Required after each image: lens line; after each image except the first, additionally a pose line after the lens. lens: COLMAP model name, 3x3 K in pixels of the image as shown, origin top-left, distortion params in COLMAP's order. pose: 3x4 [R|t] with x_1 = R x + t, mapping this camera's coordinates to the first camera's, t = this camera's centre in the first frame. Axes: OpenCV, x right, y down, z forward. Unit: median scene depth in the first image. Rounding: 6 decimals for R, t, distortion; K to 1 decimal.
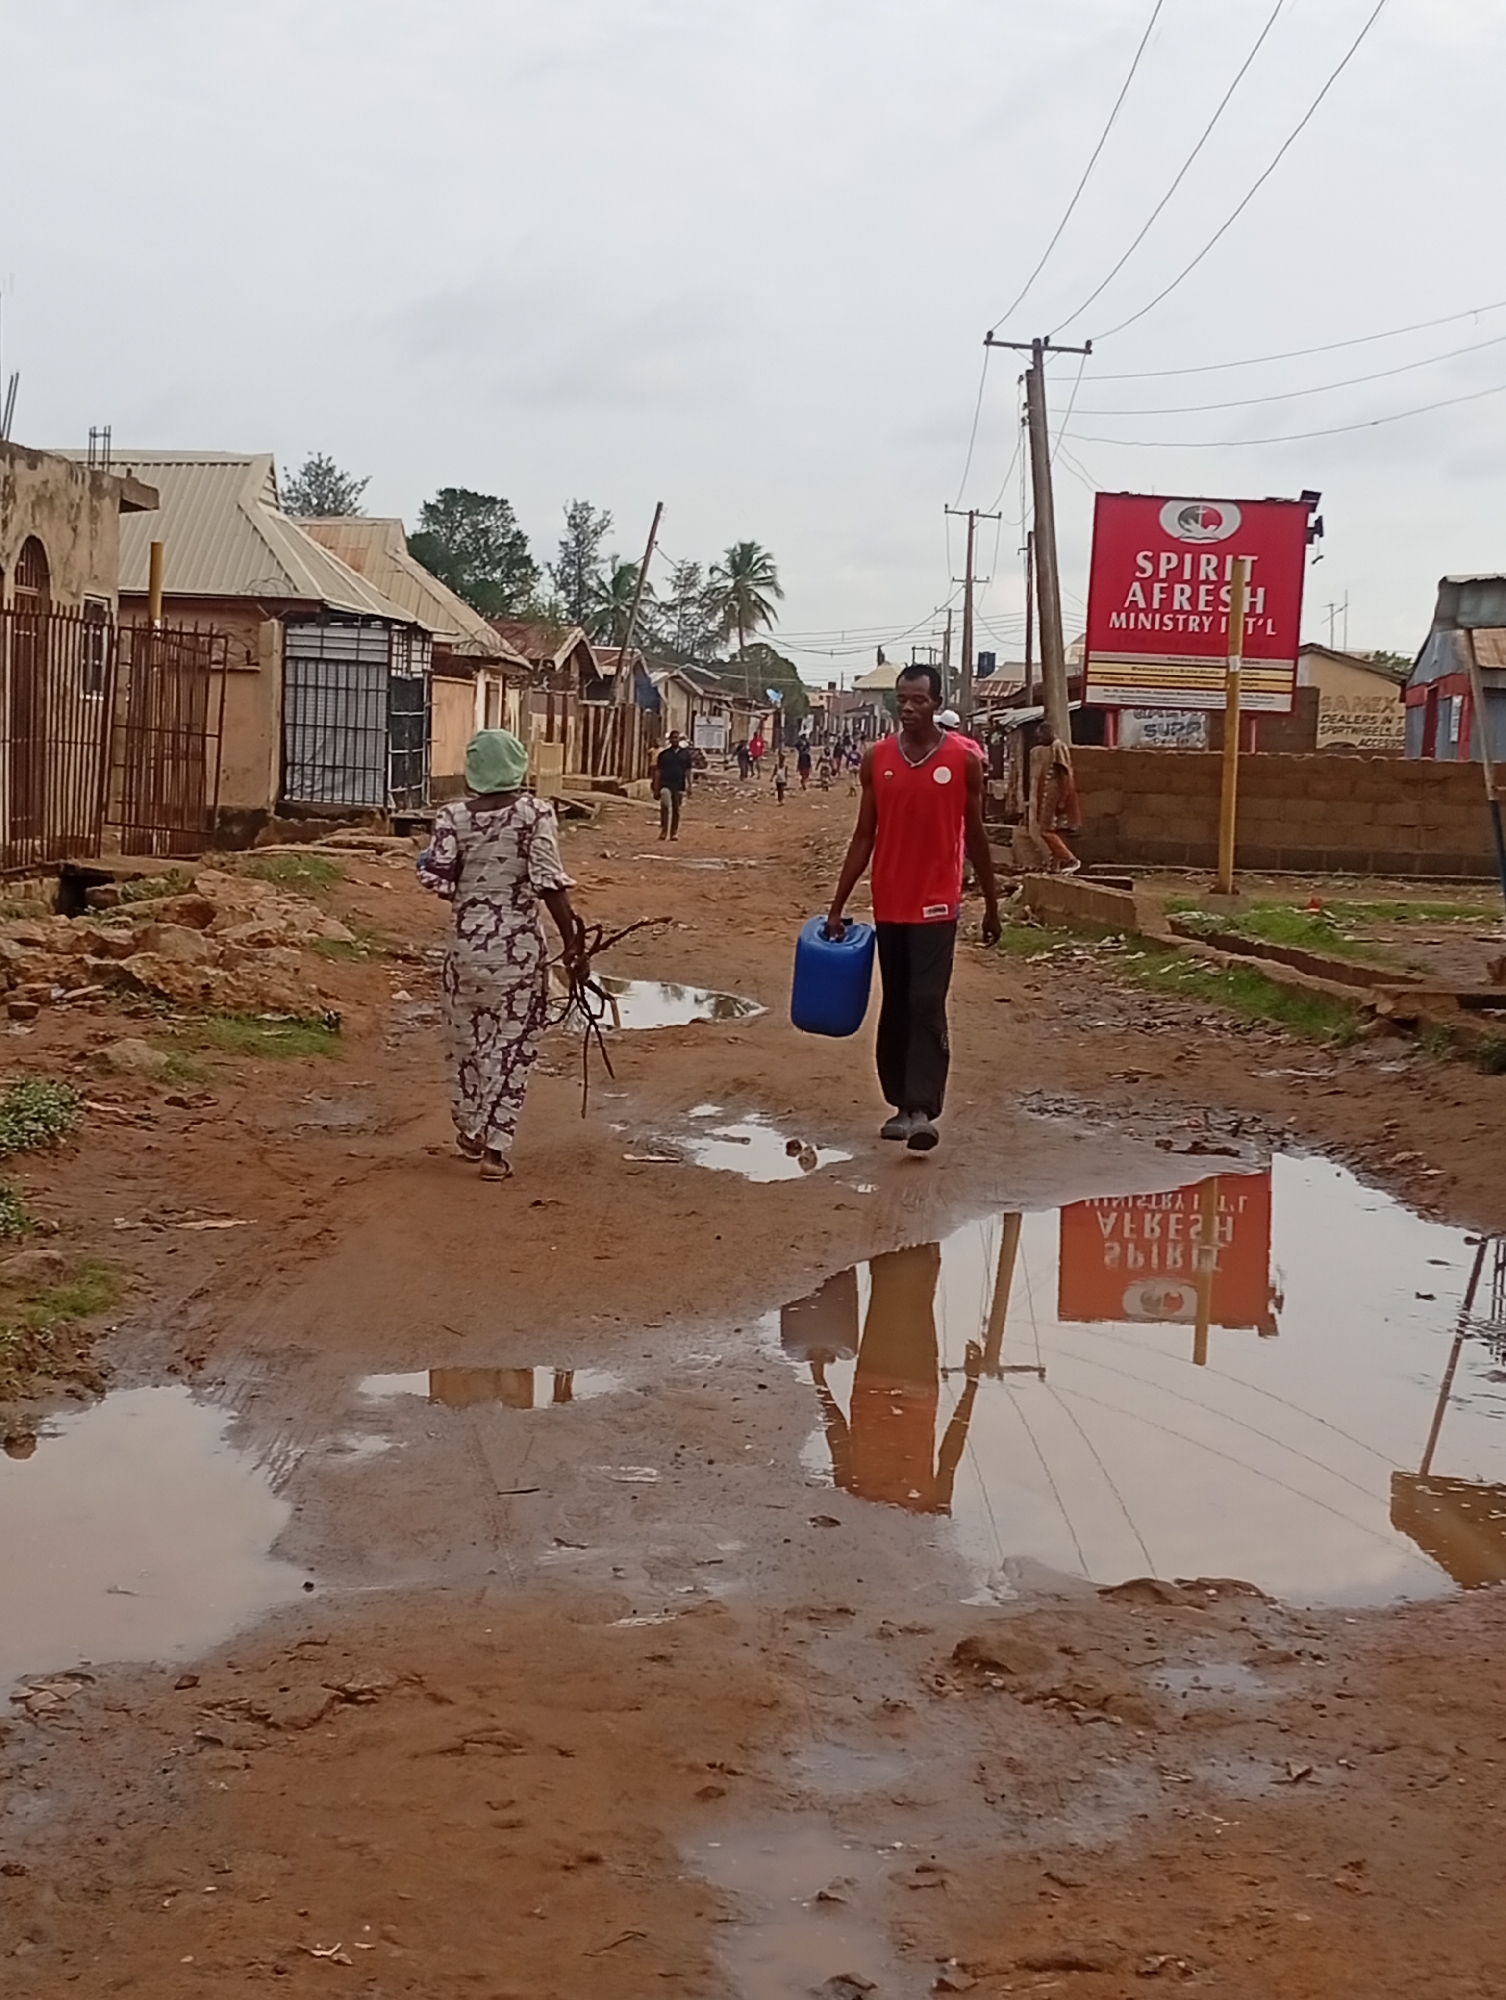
lens RADIAL K [[3286.1, 0, 752.8], [0, 3286.1, 1000.0], [0, 0, 1]] dist [0.040808, 0.000000]
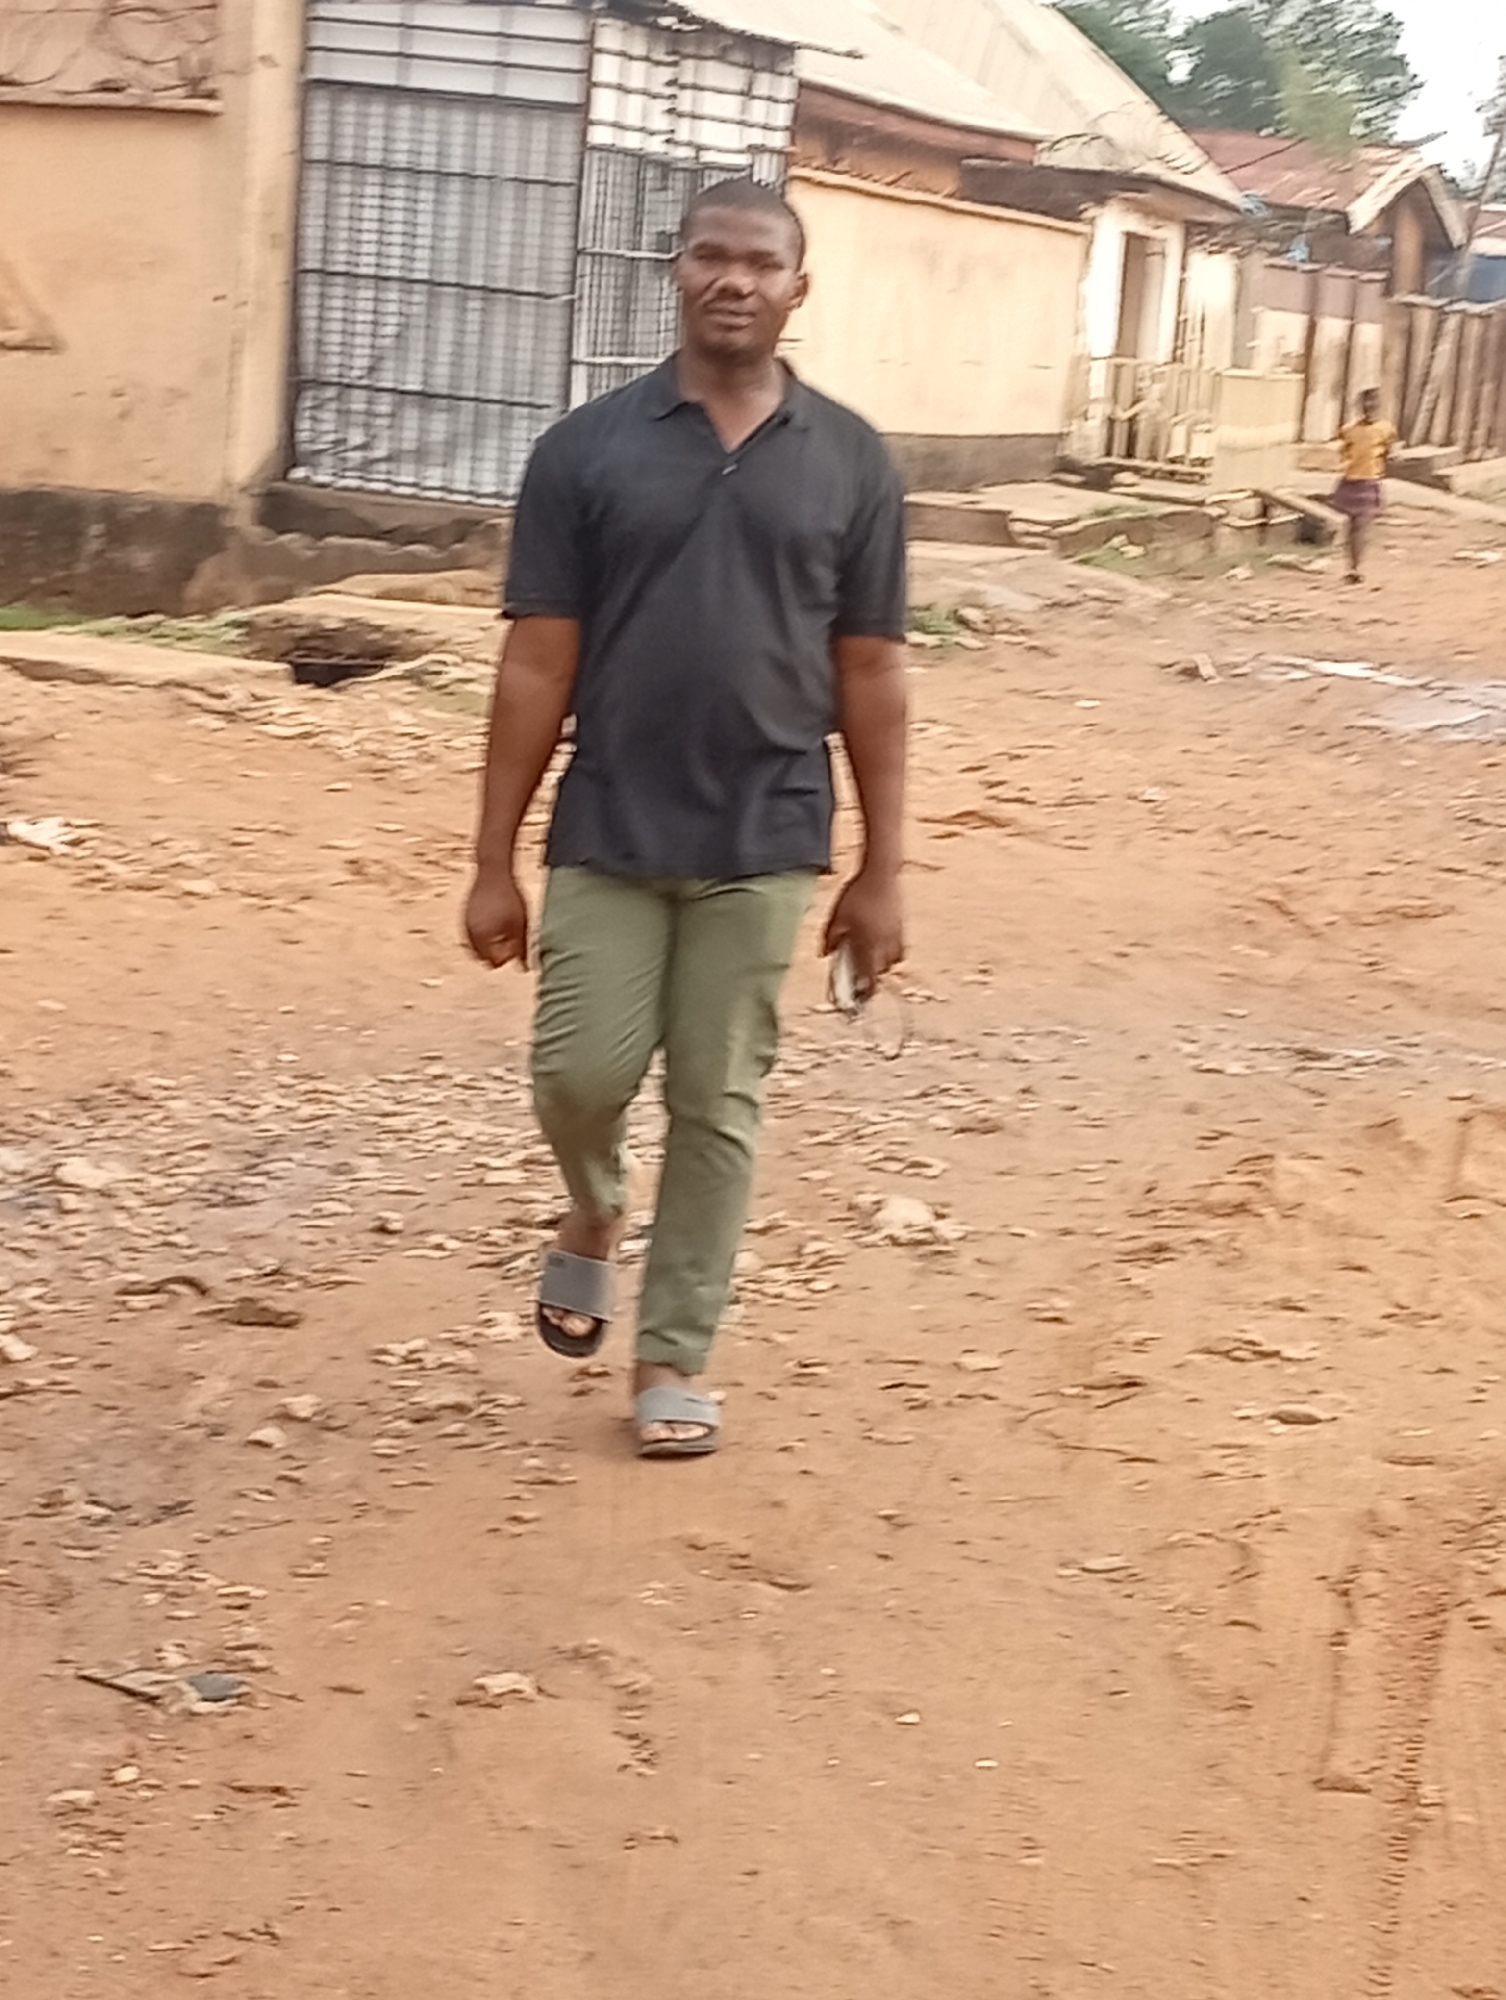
lens RADIAL K [[4930.6, 0, 752.5], [0, 4930.6, 1000.8], [0, 0, 1]] dist [0.113638, 0.000000]
pose [[0.977617, 0.063443, -0.200601, 0.019856], [-0.054118, 0.997199, 0.051634, -0.034090], [0.203315, -0.039622, 0.978311, 0.467770]]
